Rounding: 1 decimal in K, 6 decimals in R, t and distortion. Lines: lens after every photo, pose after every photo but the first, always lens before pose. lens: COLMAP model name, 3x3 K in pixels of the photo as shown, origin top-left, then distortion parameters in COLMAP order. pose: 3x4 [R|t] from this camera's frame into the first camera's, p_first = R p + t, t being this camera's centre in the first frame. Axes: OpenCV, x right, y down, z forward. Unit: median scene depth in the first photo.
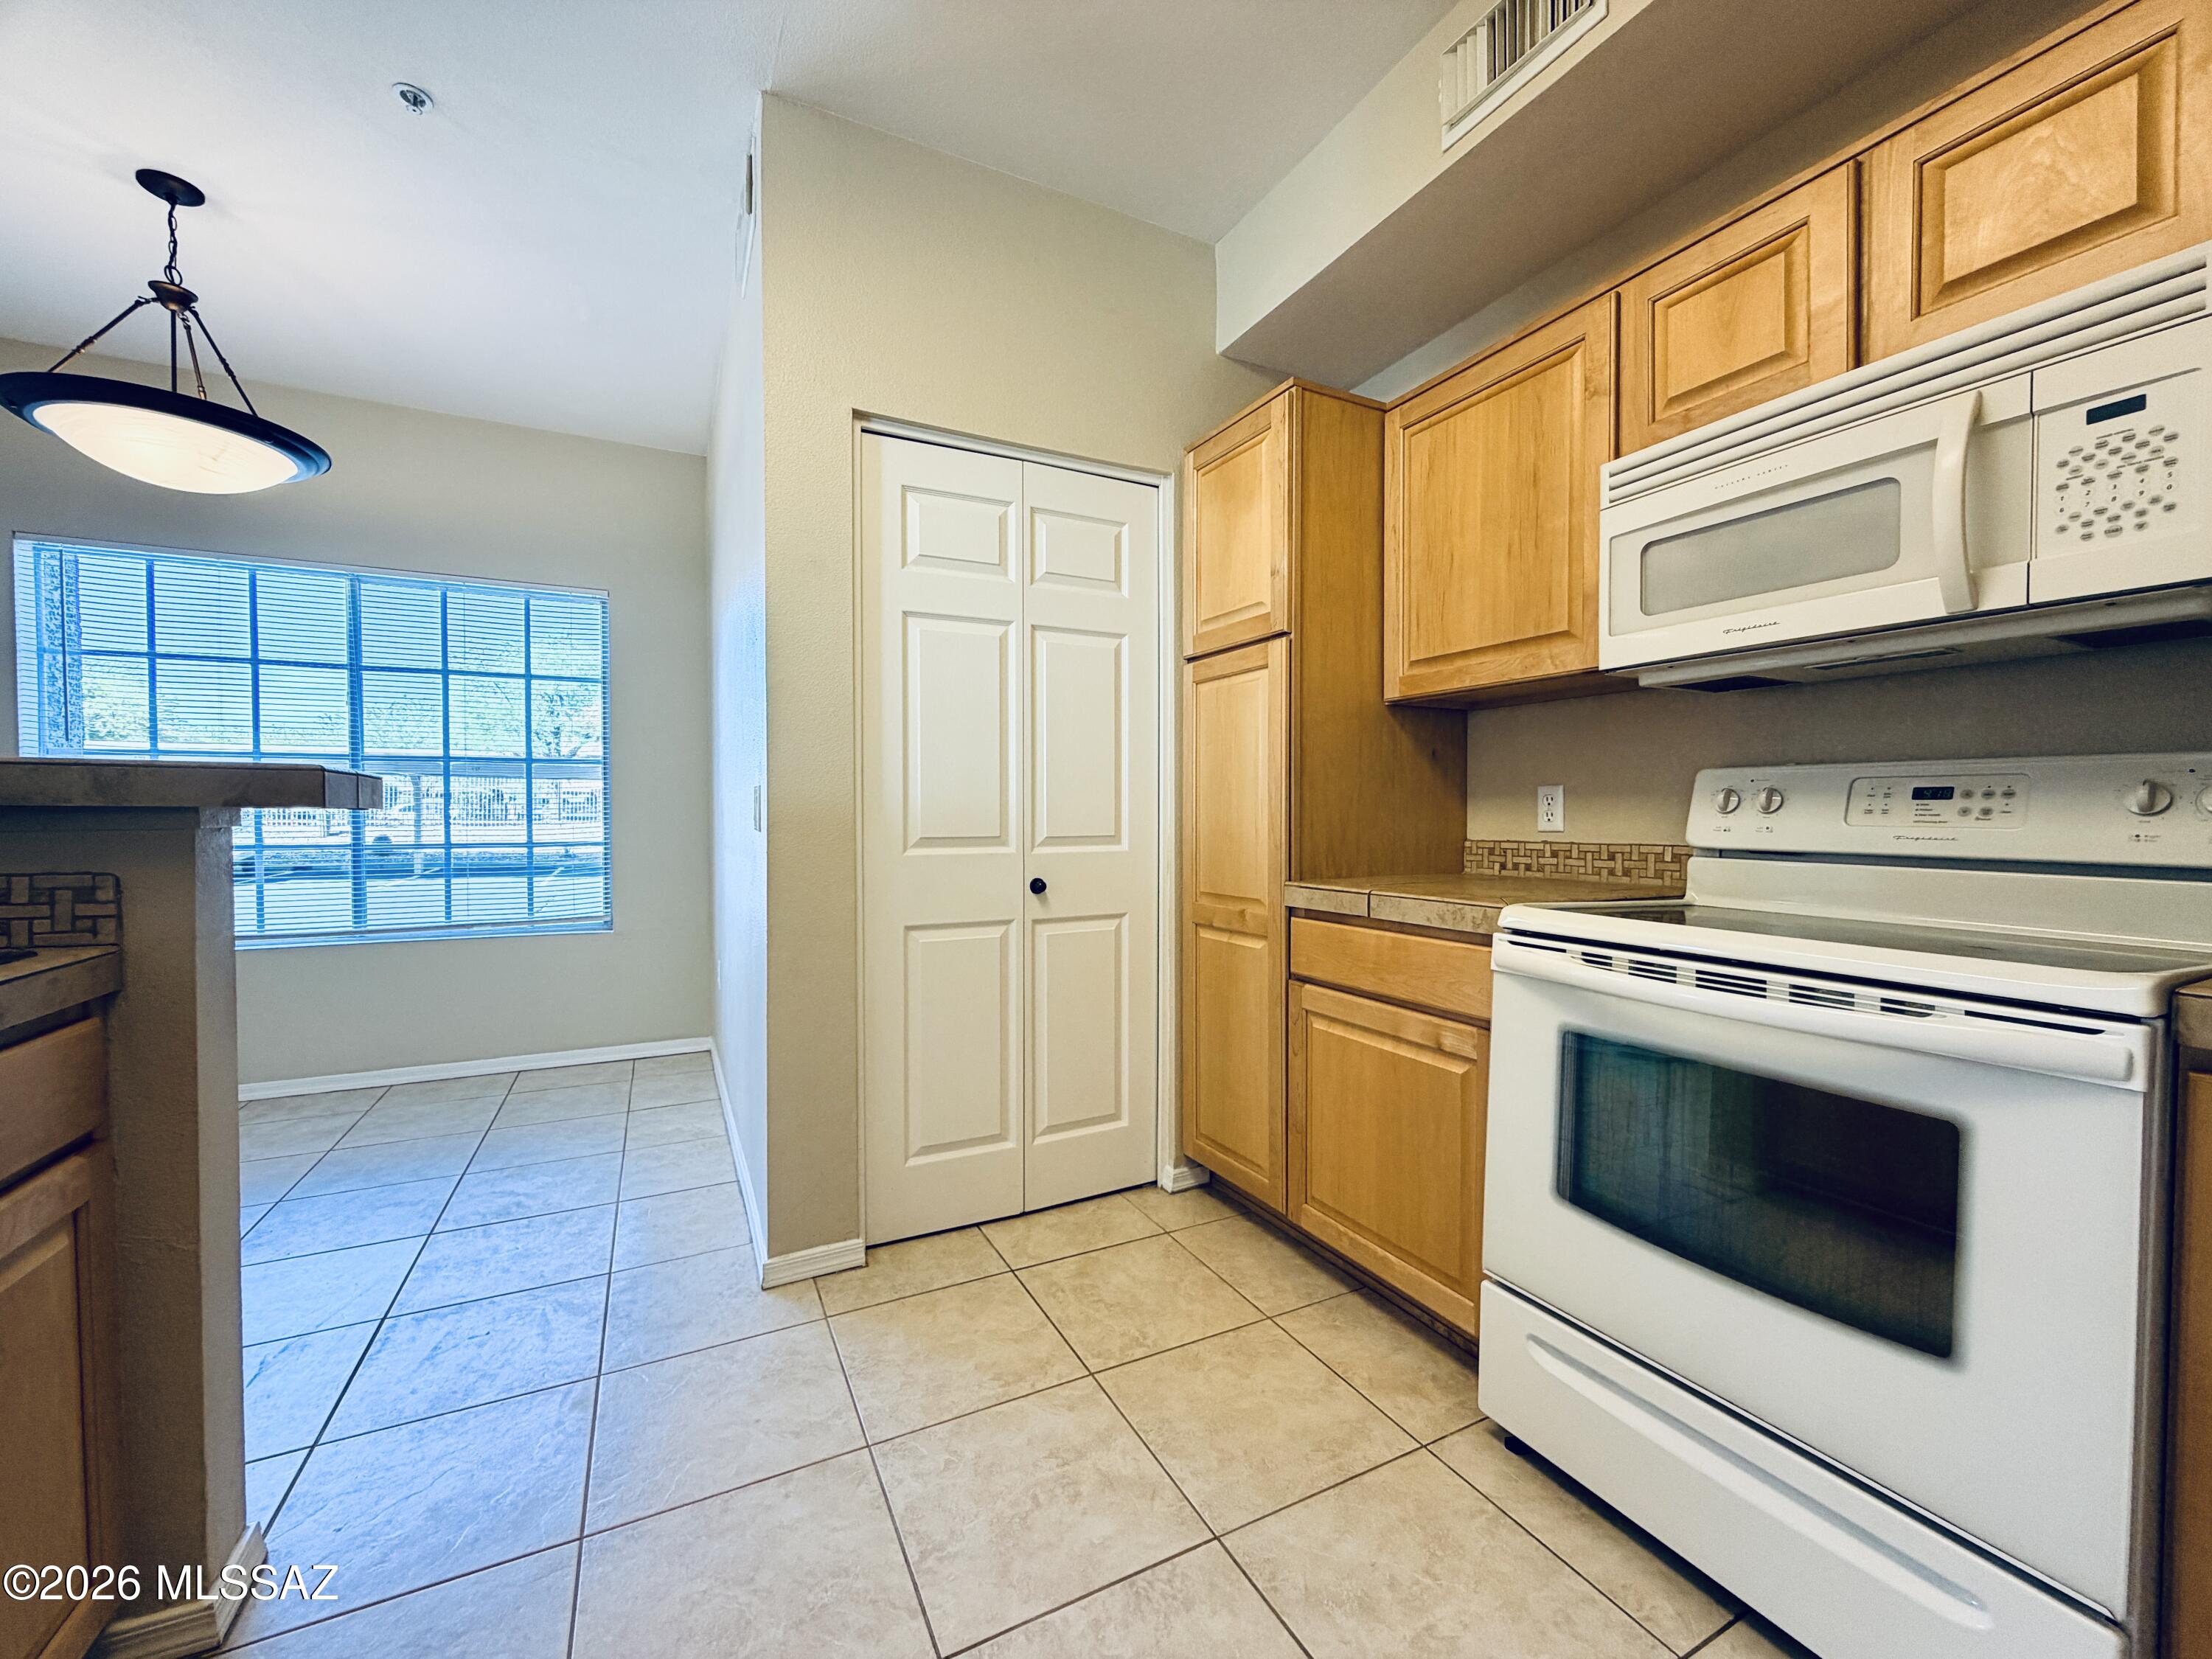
lens RADIAL K [[878.5, 0, 1097.1], [0, 878.5, 829.3], [0, 0, 1]] dist [0.000266, -0.000133]
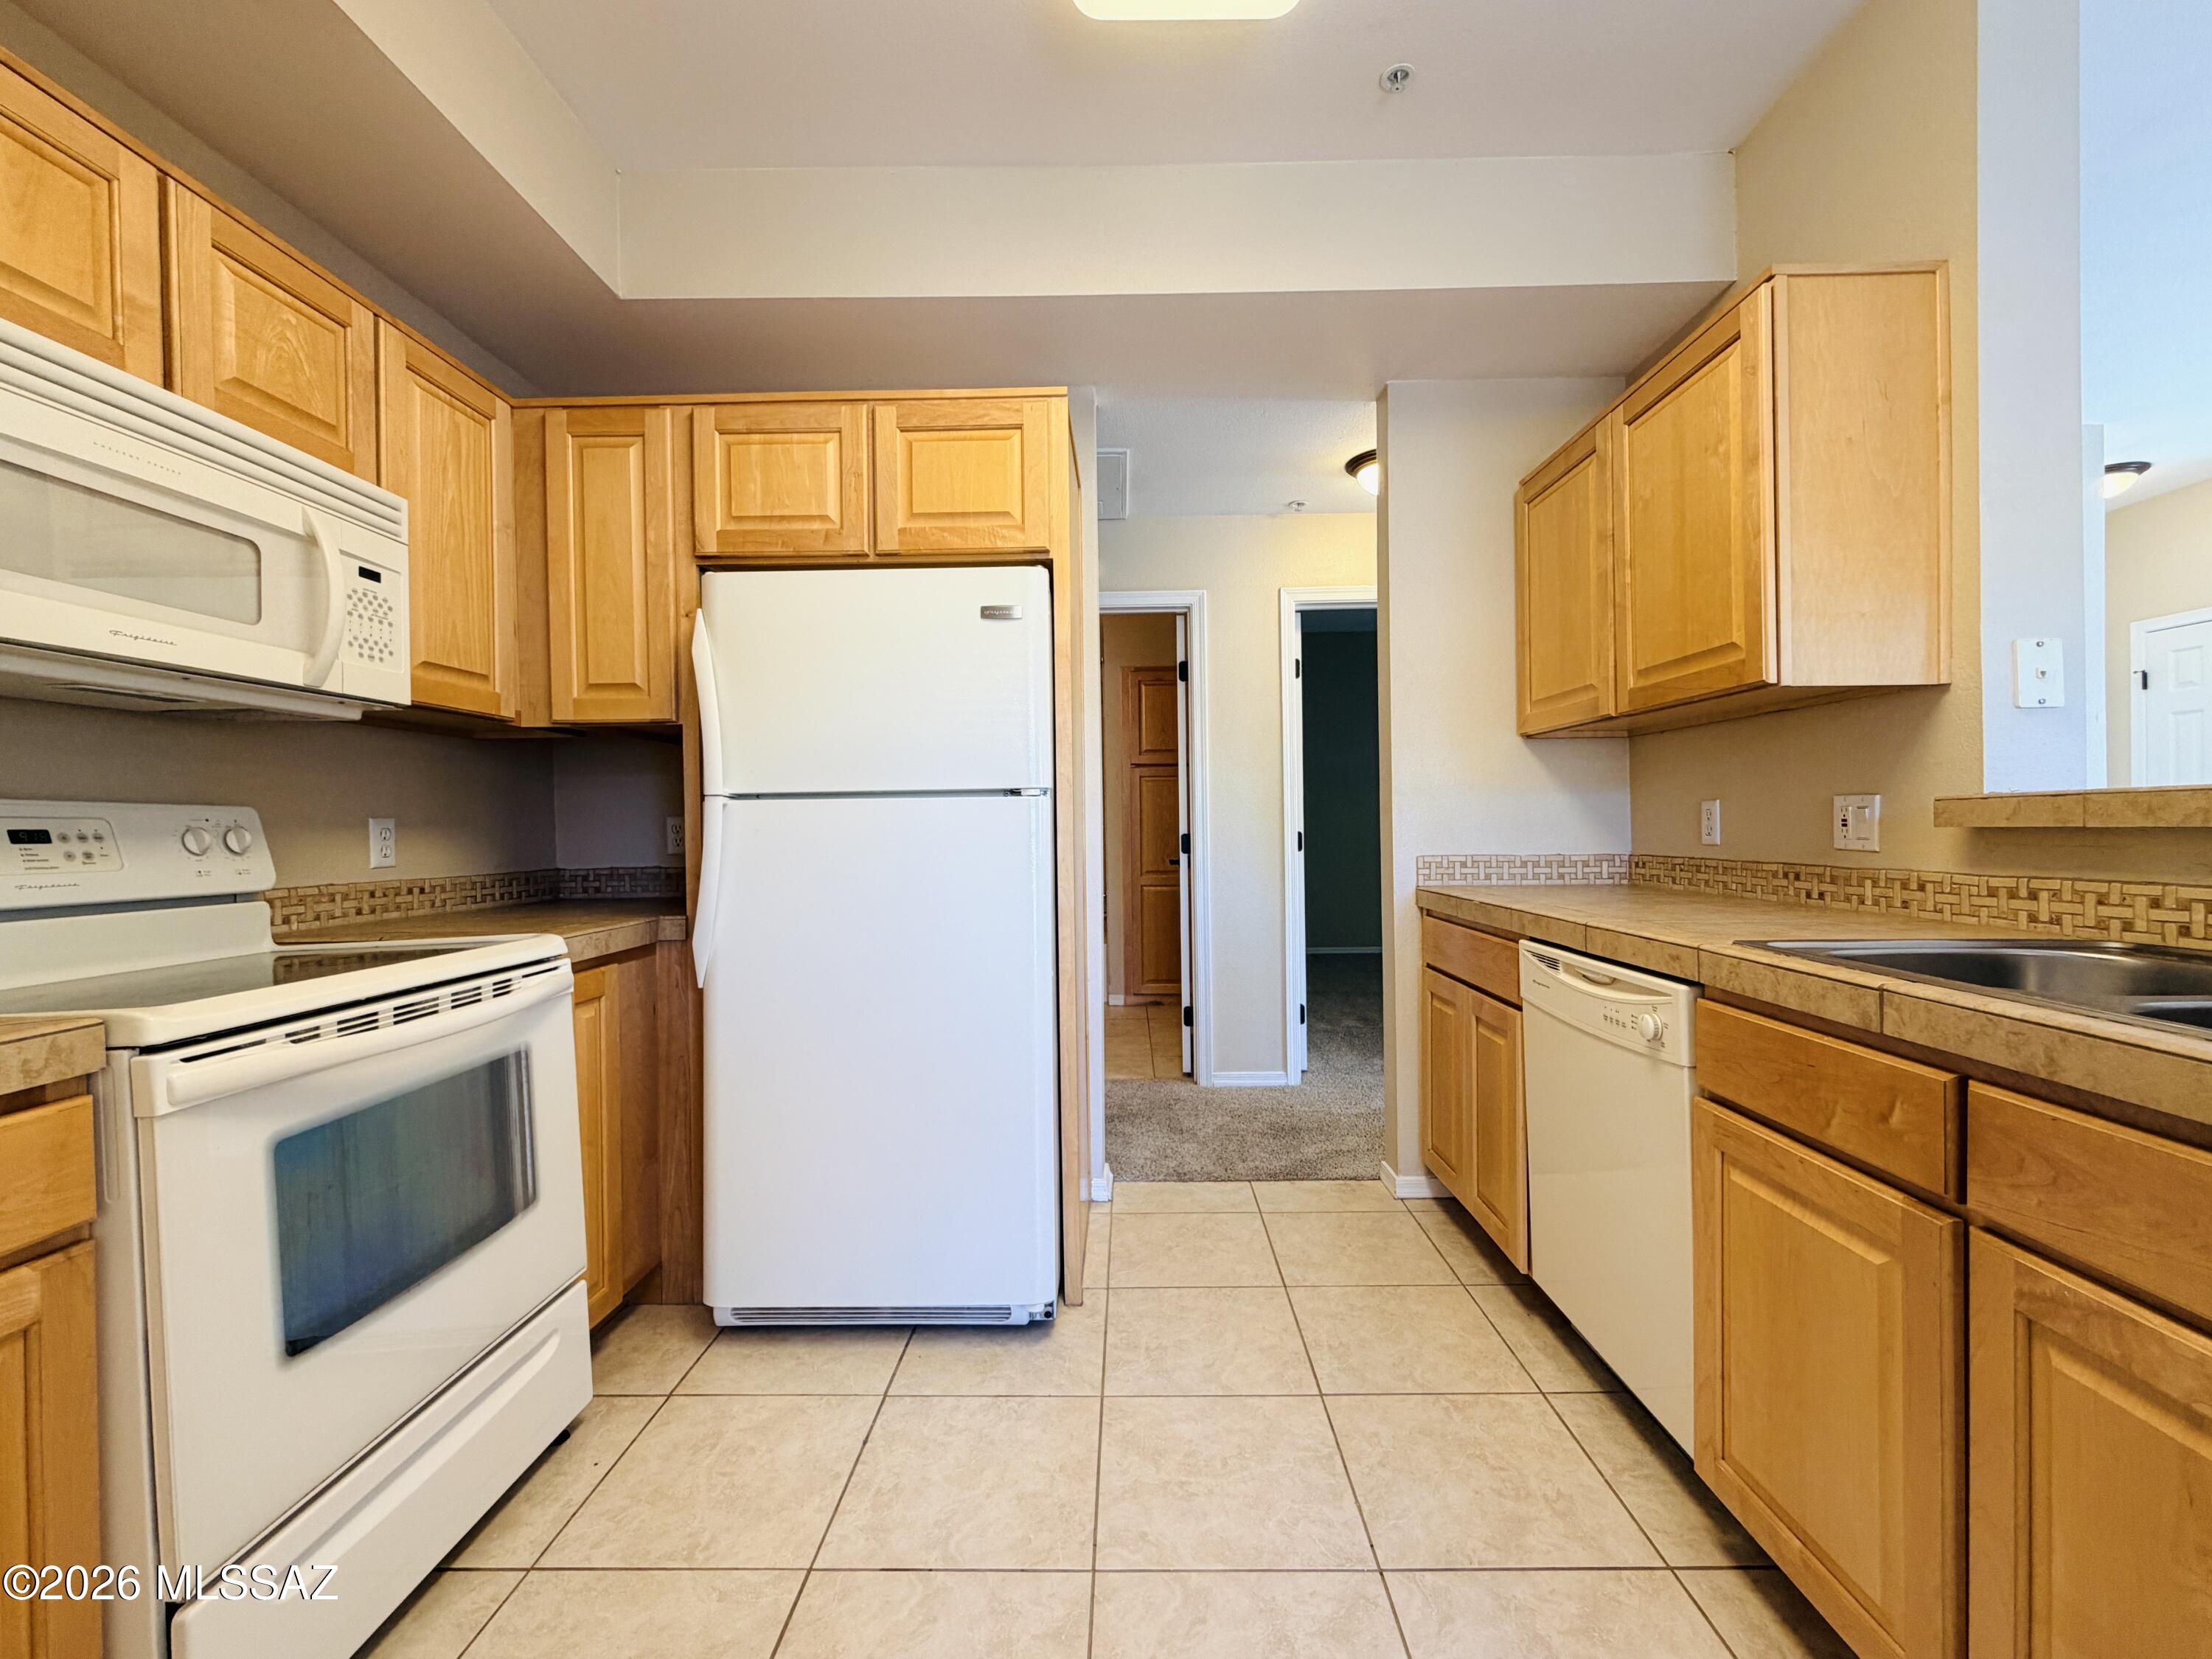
lens RADIAL K [[927.7, 0, 1110.4], [0, 927.7, 830.5], [0, 0, 1]] dist [0.002129, 0.000201]
pose [[-0.884433, 0.011415, 0.466528, -0.377436], [0.025062, 0.999420, 0.023058, -0.033071], [-0.465994, 0.032085, -0.884206, 1.053677]]
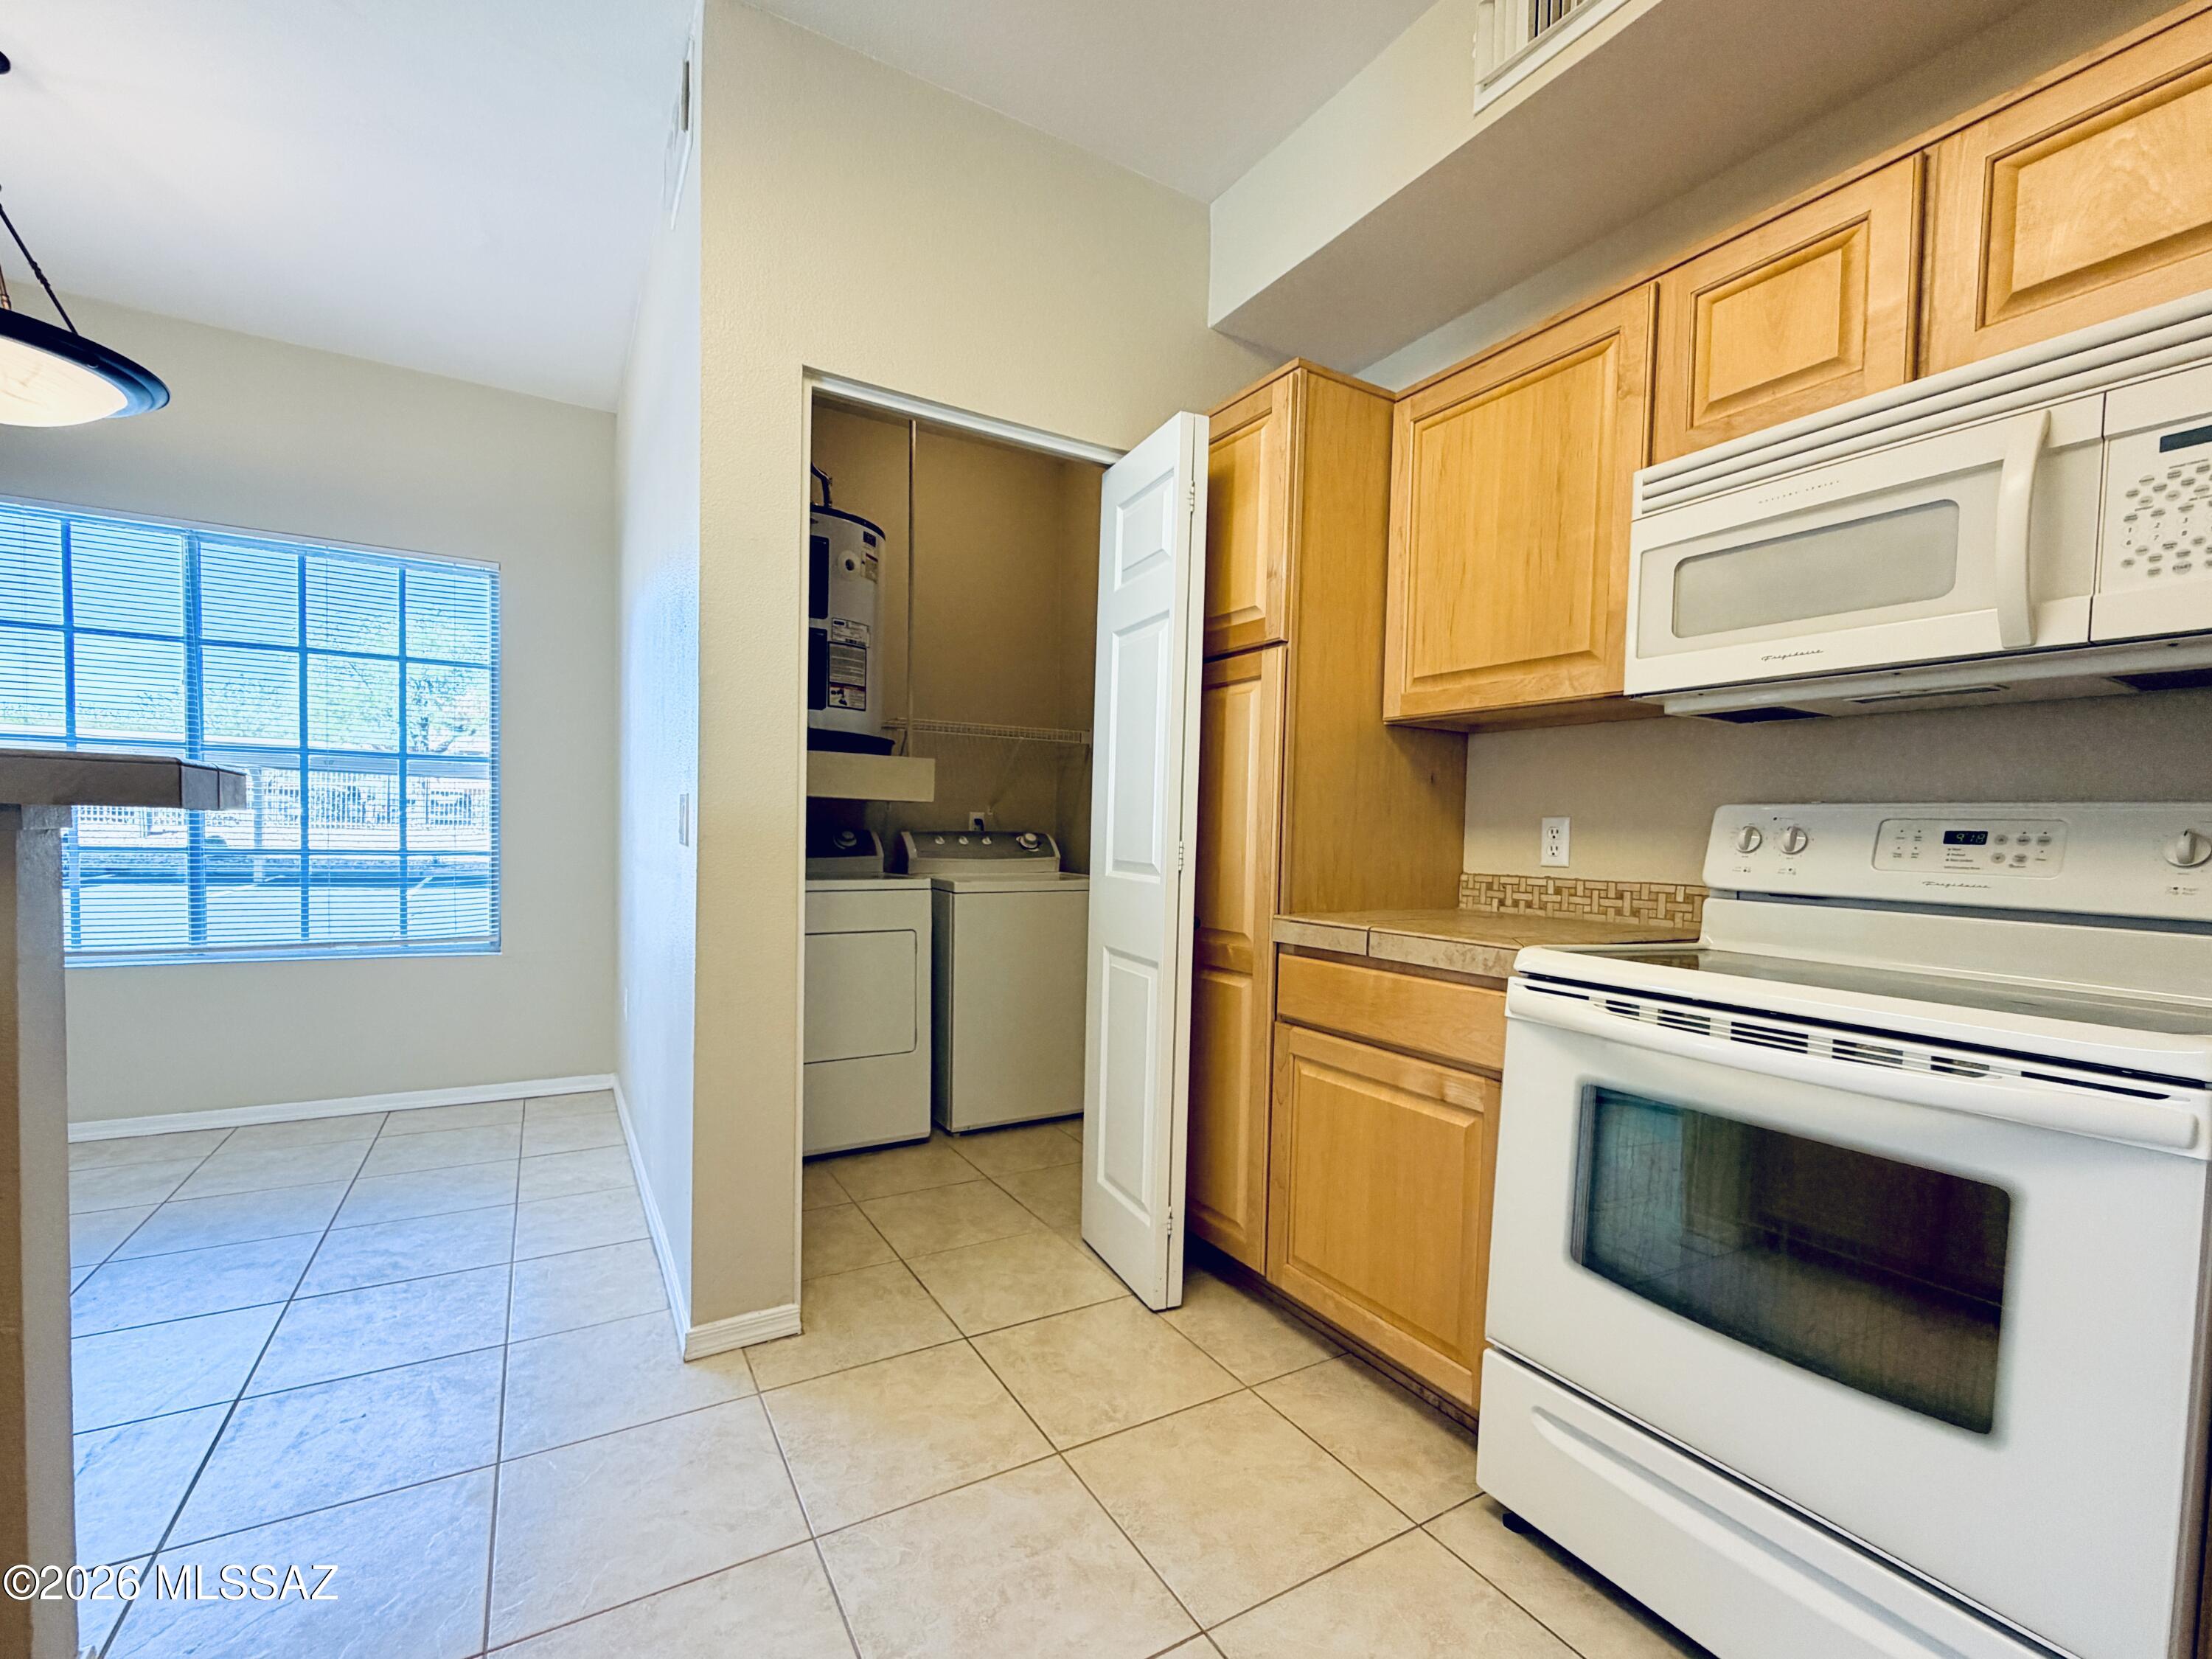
lens RADIAL K [[955.7, 0, 1094.7], [0, 955.7, 870.9], [0, 0, 1]] dist [-0.000966, 0.000600]
pose [[0.997773, 0.022941, 0.062626, -0.040120], [-0.024364, 0.999460, 0.022051, -0.004005], [-0.062087, -0.023528, 0.997793, 0.022342]]
